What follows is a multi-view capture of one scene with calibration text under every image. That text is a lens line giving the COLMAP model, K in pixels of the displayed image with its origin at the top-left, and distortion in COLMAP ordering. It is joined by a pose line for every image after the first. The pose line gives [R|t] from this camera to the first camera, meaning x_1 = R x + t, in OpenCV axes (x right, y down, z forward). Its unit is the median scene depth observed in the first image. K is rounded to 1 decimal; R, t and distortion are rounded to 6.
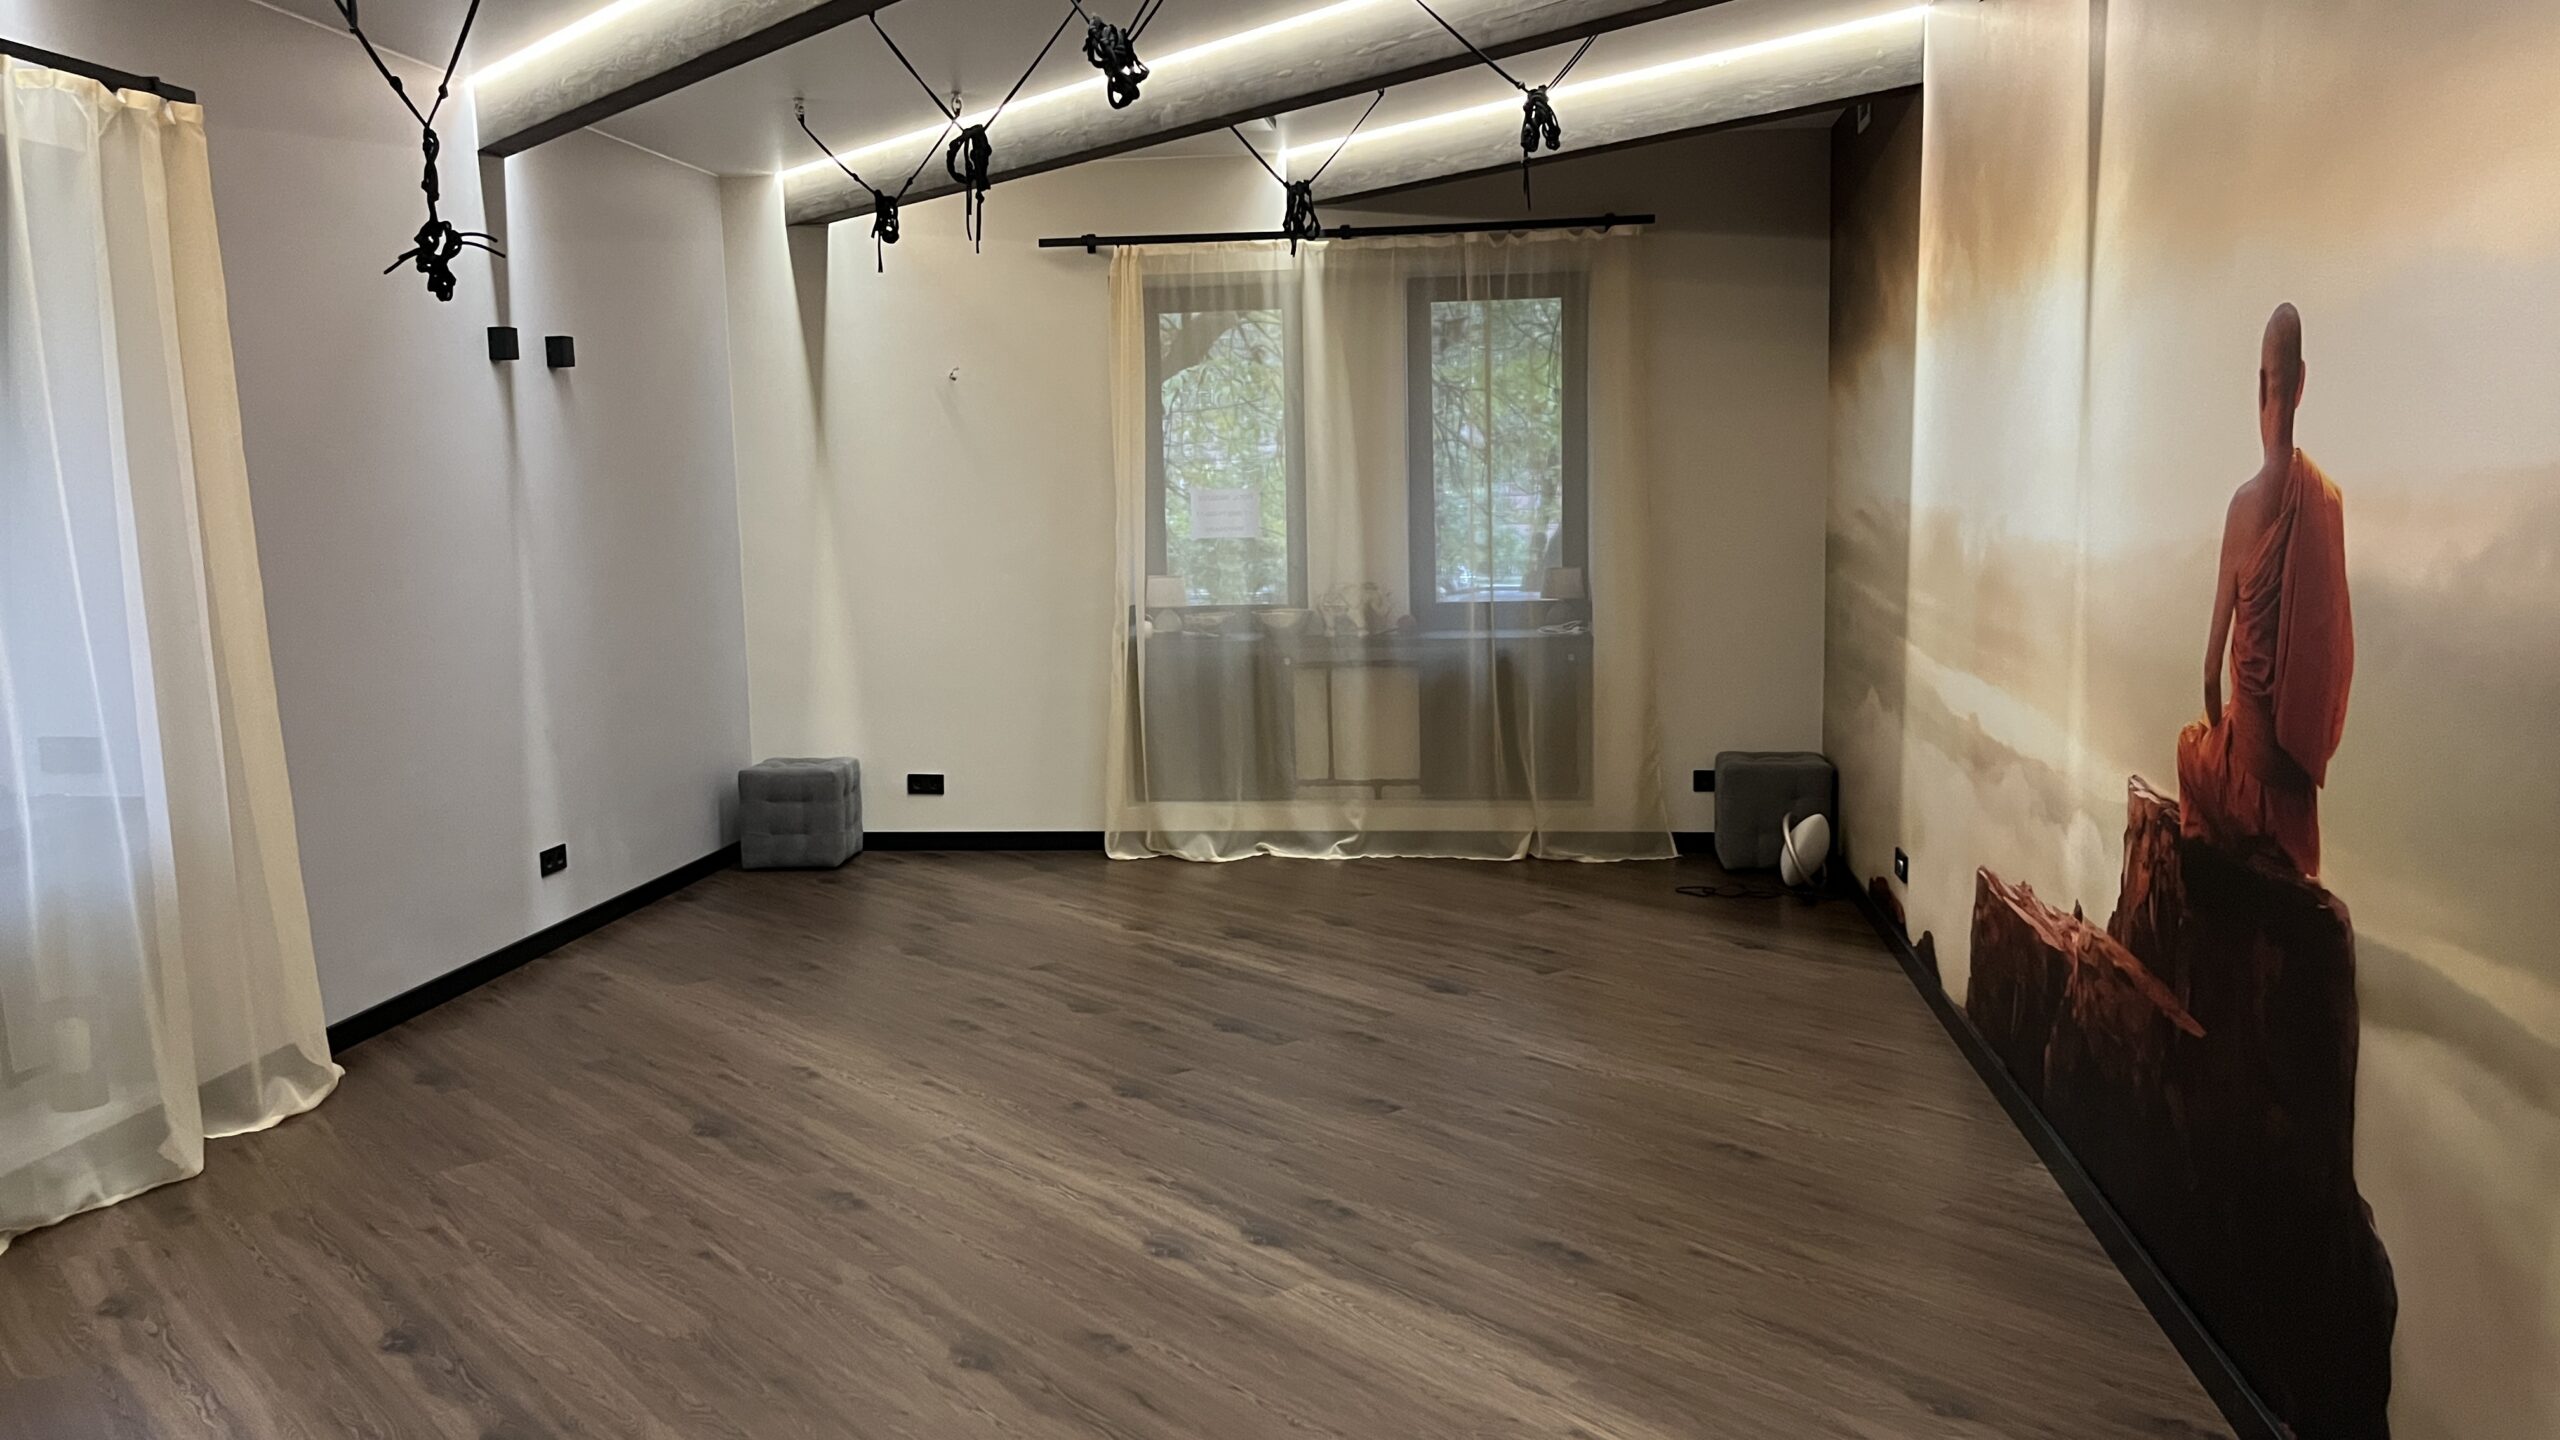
lens RADIAL K [[1937.0, 0, 1270.2], [0, 1937.0, 715.9], [0, 0, 1]] dist [0.072715, -0.087206]
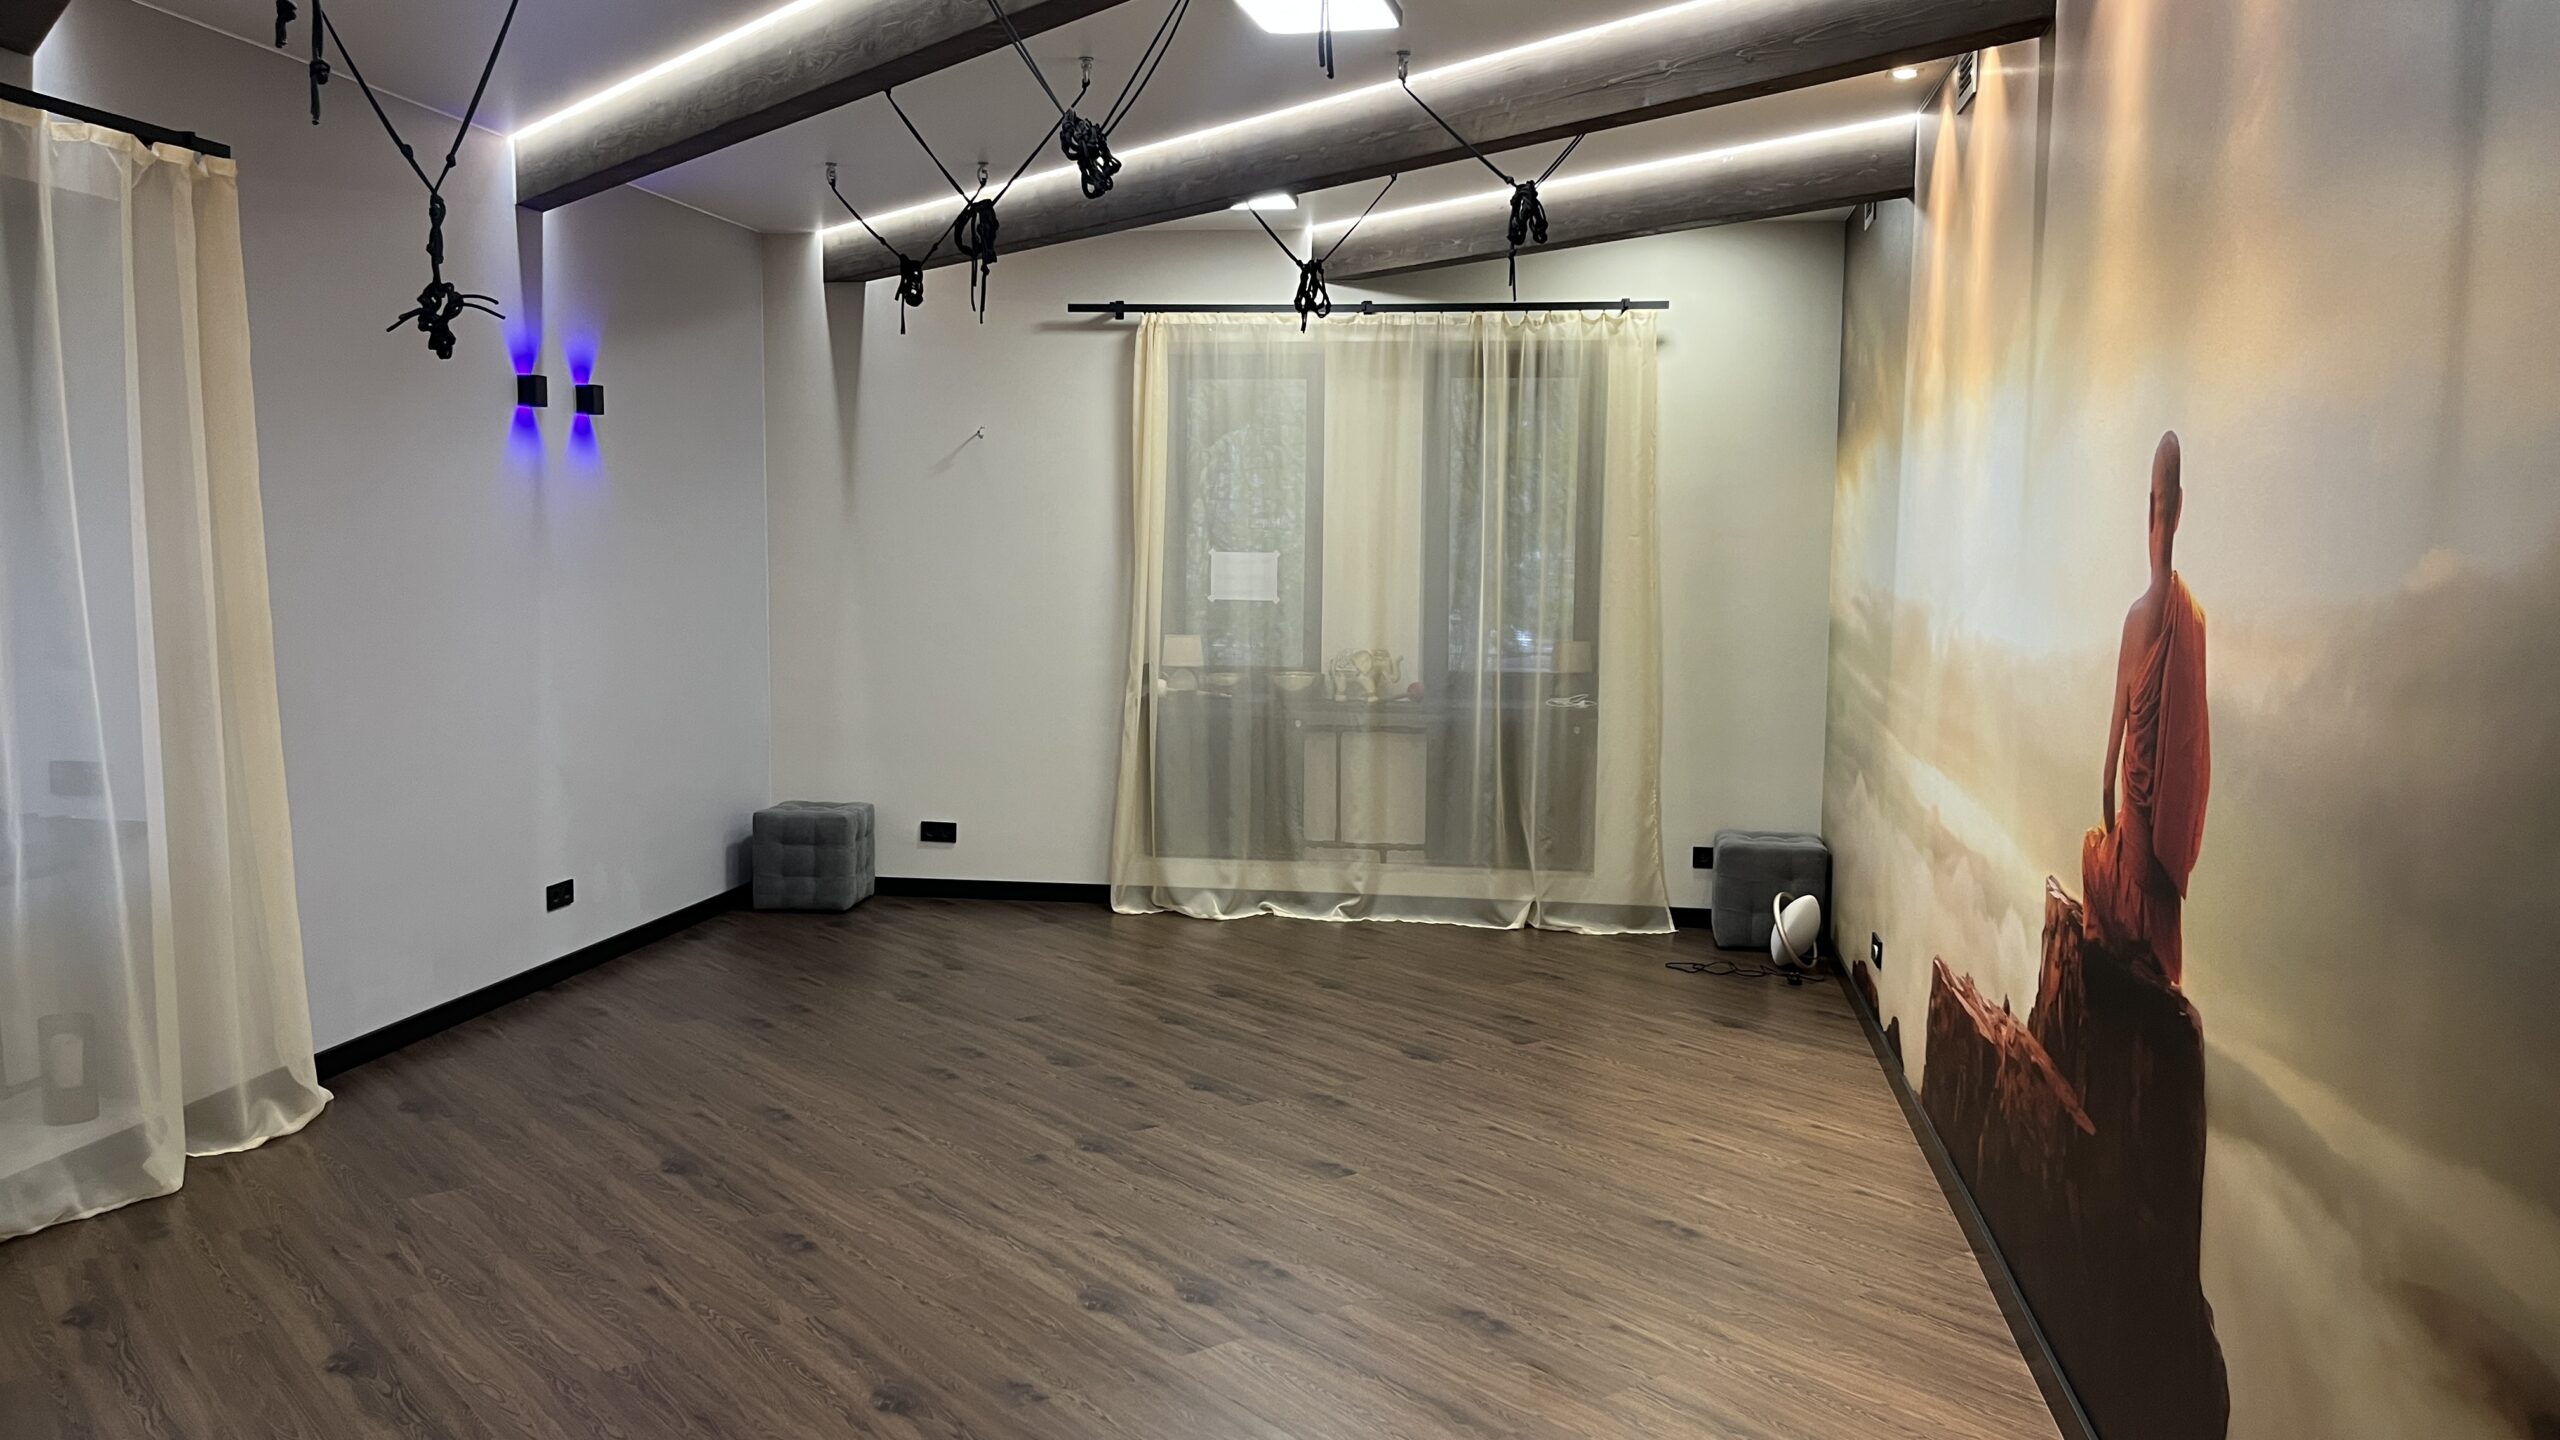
lens RADIAL K [[1937.0, 0, 1306.0], [0, 1937.0, 721.7], [0, 0, 1]] dist [0.072715, -0.087206]
pose [[0.999225, 0.036144, -0.015598, 0.051144], [-0.036512, 0.999045, -0.023986, -0.009155], [0.014716, 0.024537, 0.999591, -0.025867]]
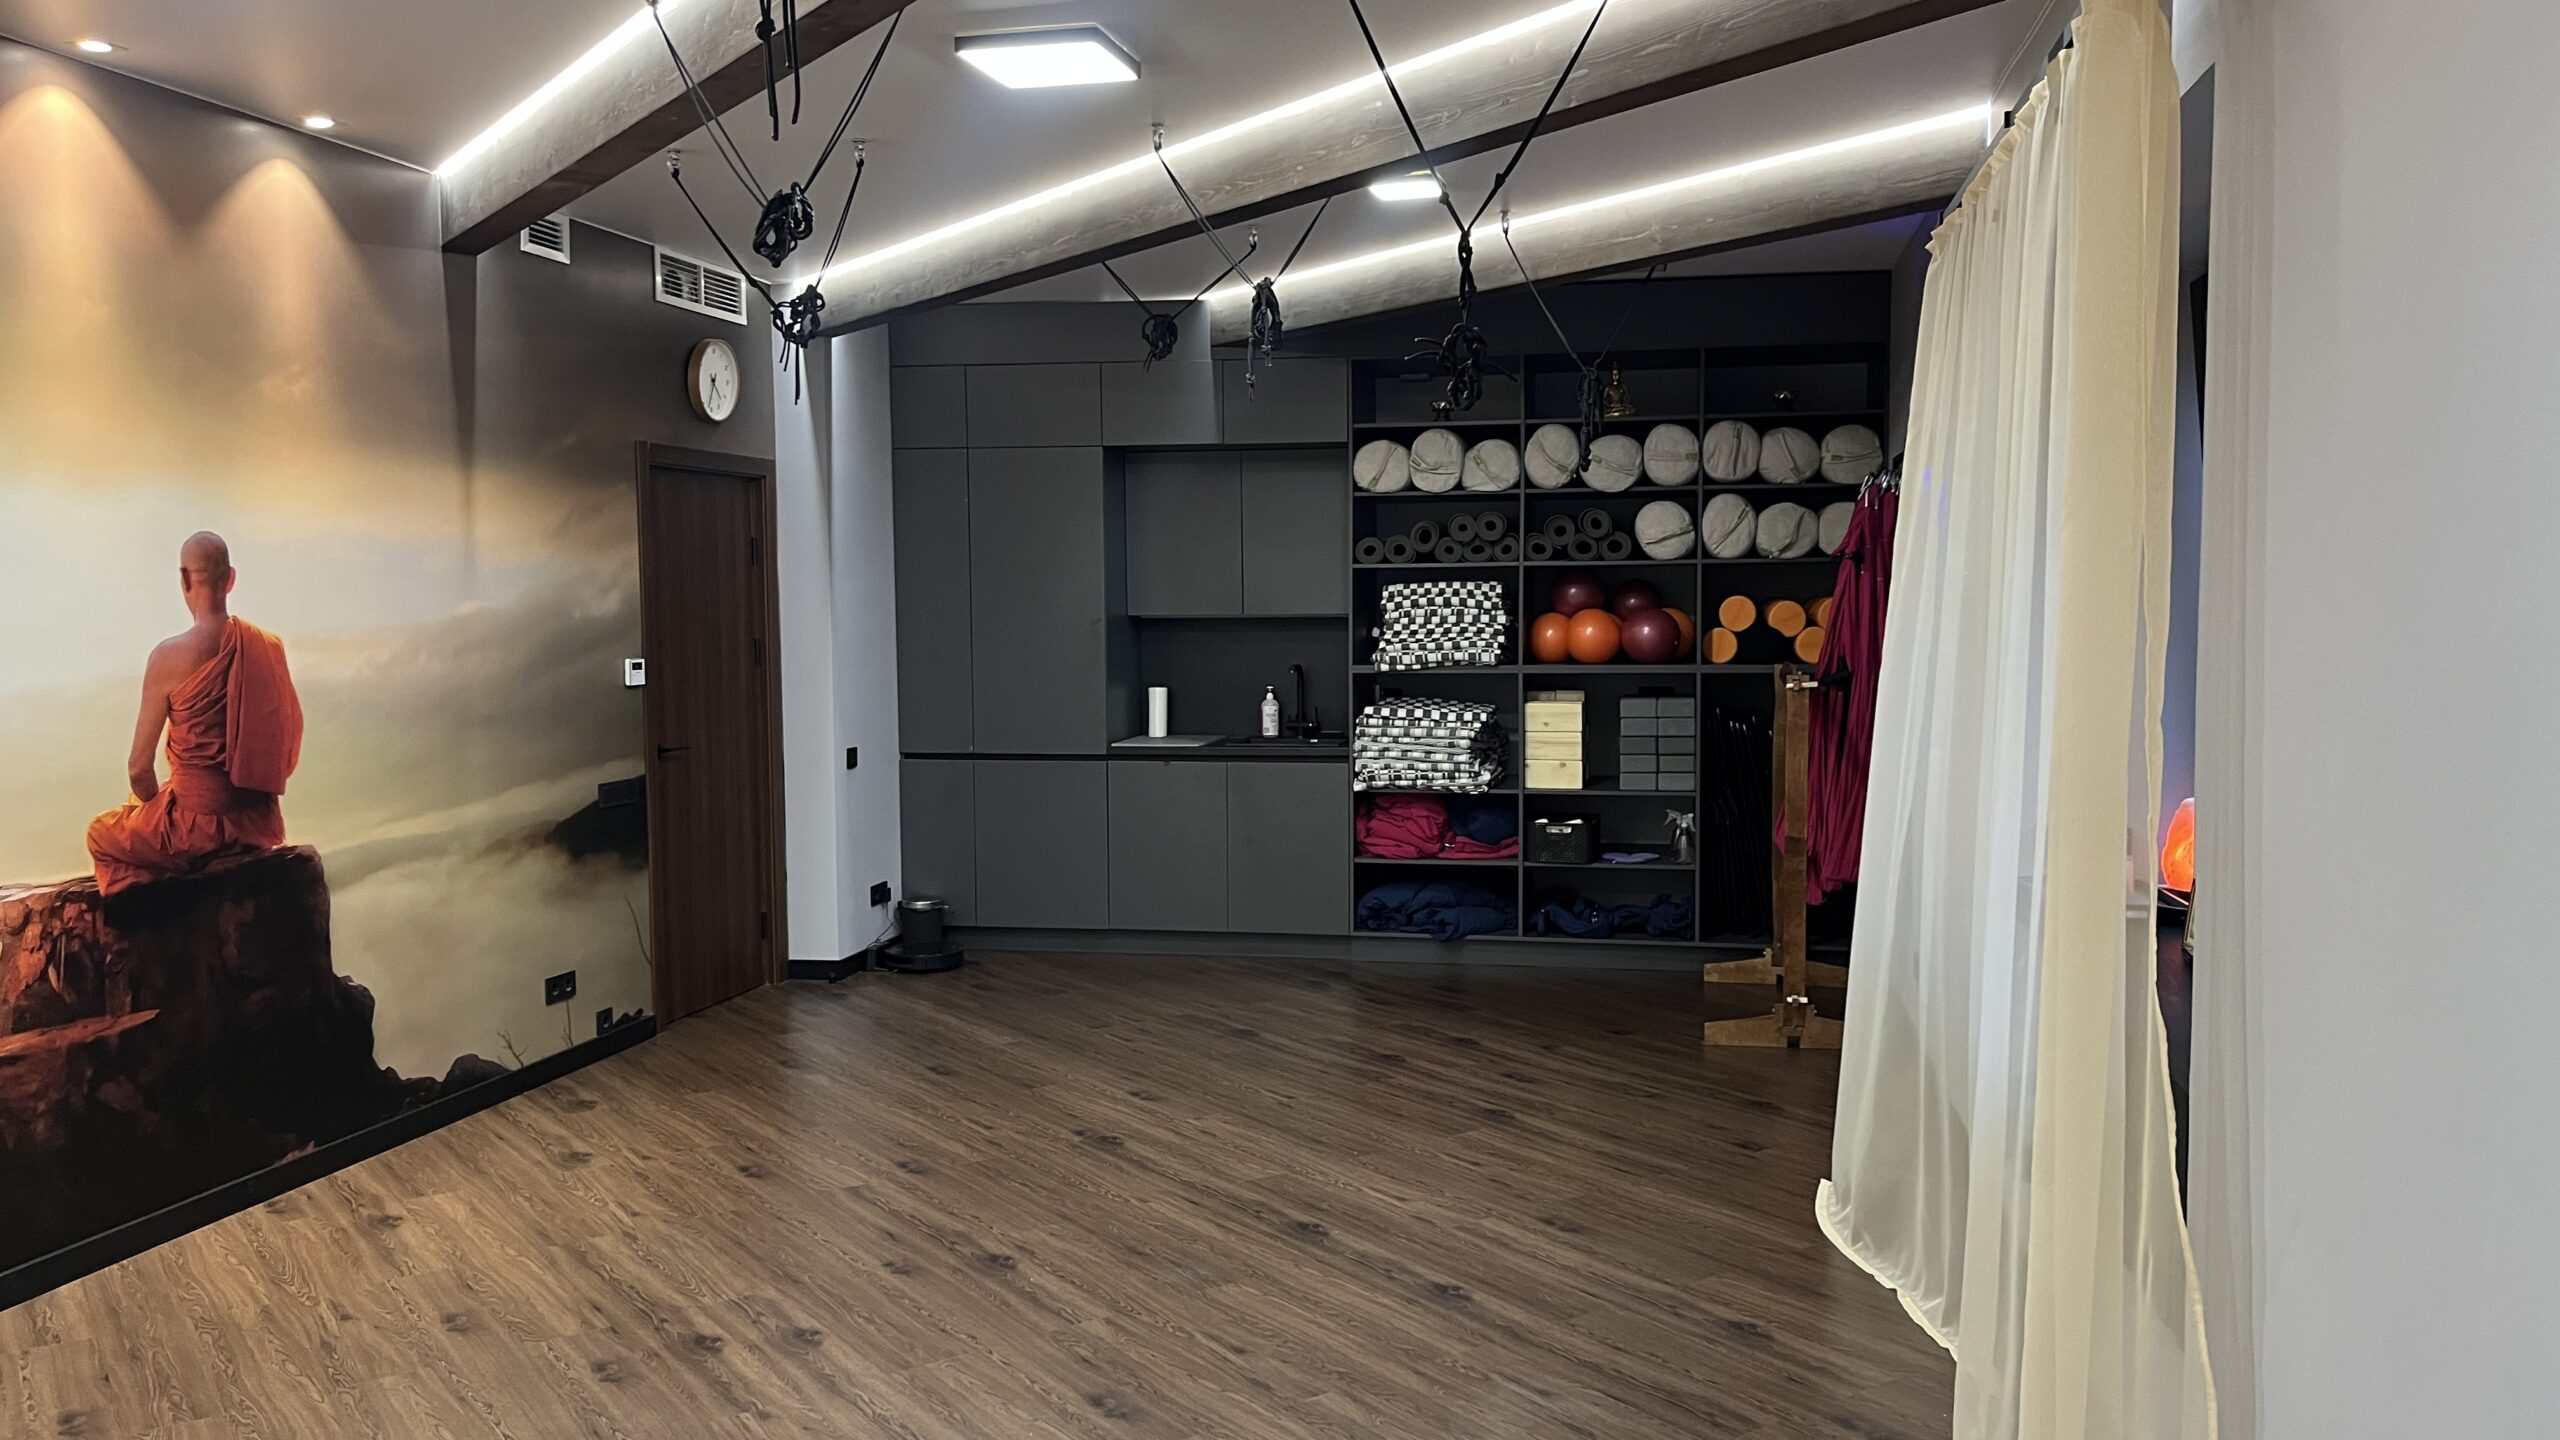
lens RADIAL K [[1937.0, 0, 1281.9], [0, 1937.0, 736.5], [0, 0, 1]] dist [0.072715, -0.087206]
pose [[-0.996472, 0.025004, 0.080109, -0.345315], [0.039651, 0.981588, 0.186851, -0.200571], [-0.073962, 0.189369, -0.979117, 1.668691]]
